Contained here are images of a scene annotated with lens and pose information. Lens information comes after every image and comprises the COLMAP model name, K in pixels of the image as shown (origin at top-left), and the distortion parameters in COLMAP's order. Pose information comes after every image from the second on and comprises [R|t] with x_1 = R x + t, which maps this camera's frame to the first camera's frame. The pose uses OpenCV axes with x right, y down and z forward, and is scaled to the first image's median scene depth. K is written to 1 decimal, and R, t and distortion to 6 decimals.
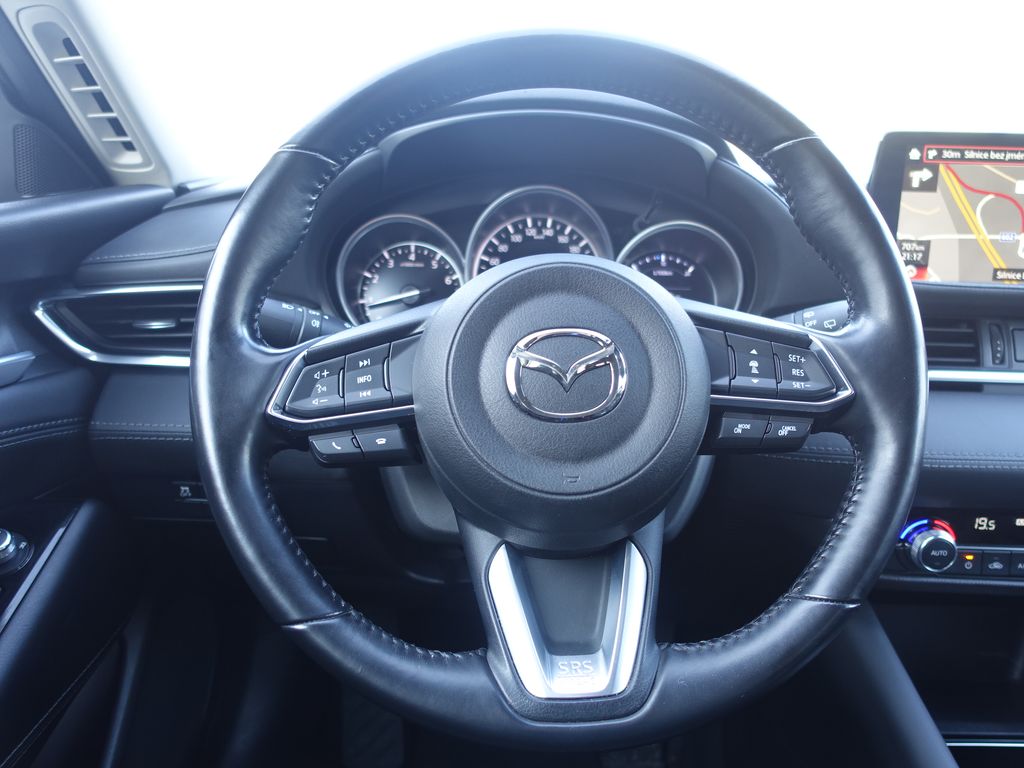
lens RADIAL K [[781.8, 0, 512.0], [0, 781.8, 384.0], [0, 0, 1]] dist [-0.005857, -0.000289]
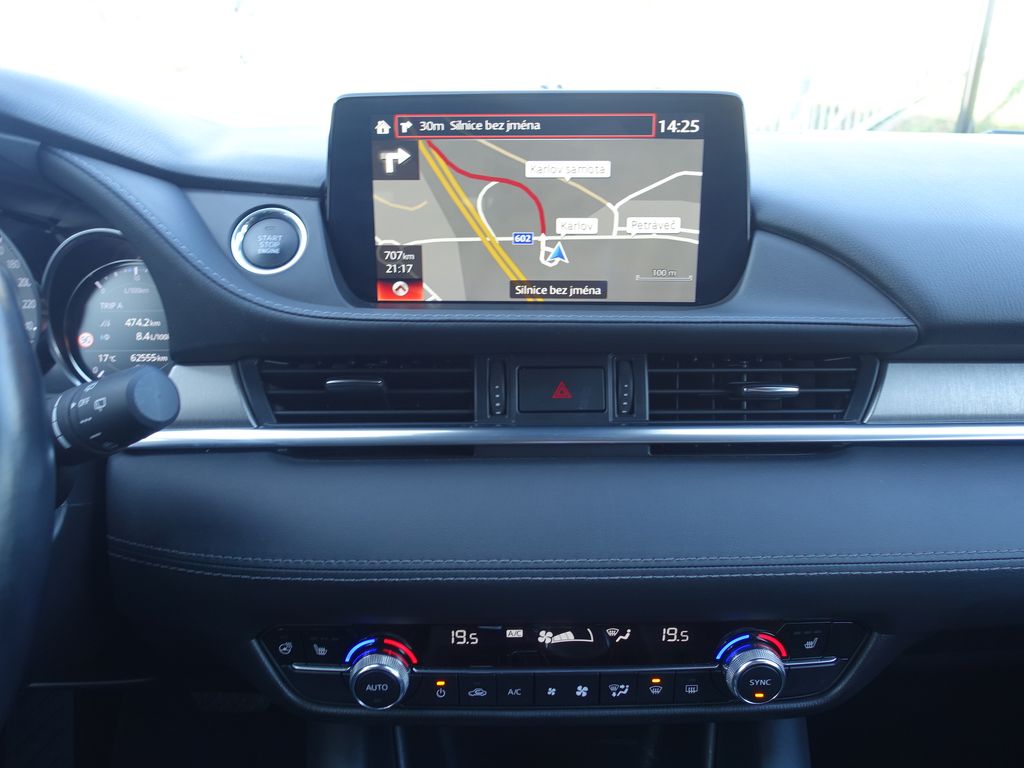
lens RADIAL K [[781.8, 0, 512.0], [0, 781.8, 384.0], [0, 0, 1]] dist [-0.005857, -0.000289]
pose [[0.999452, -0.032843, 0.004224, 0.659893], [0.032422, 0.996517, 0.076826, -0.116758], [-0.006733, -0.076647, 0.997036, 0.279108]]
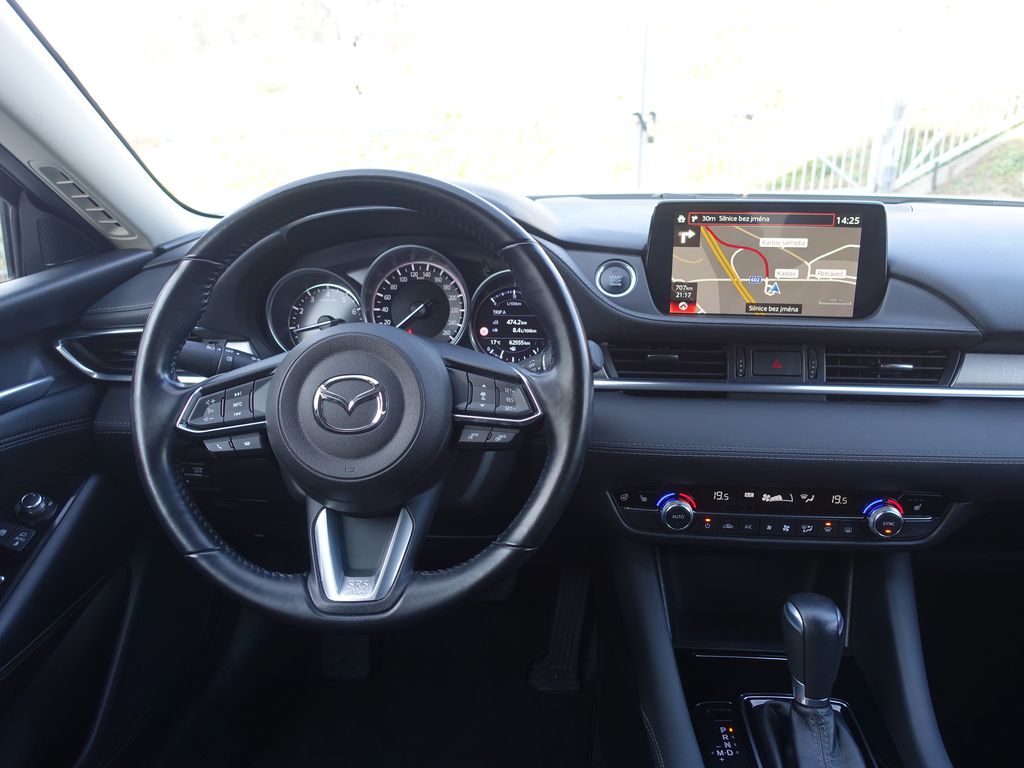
lens RADIAL K [[781.8, 0, 512.0], [0, 781.8, 384.0], [0, 0, 1]] dist [-0.005857, -0.000289]
pose [[0.996149, -0.003212, -0.087618, 0.364432], [0.007911, 0.998546, 0.053332, -0.092174], [0.087319, -0.053820, 0.994726, -0.381957]]
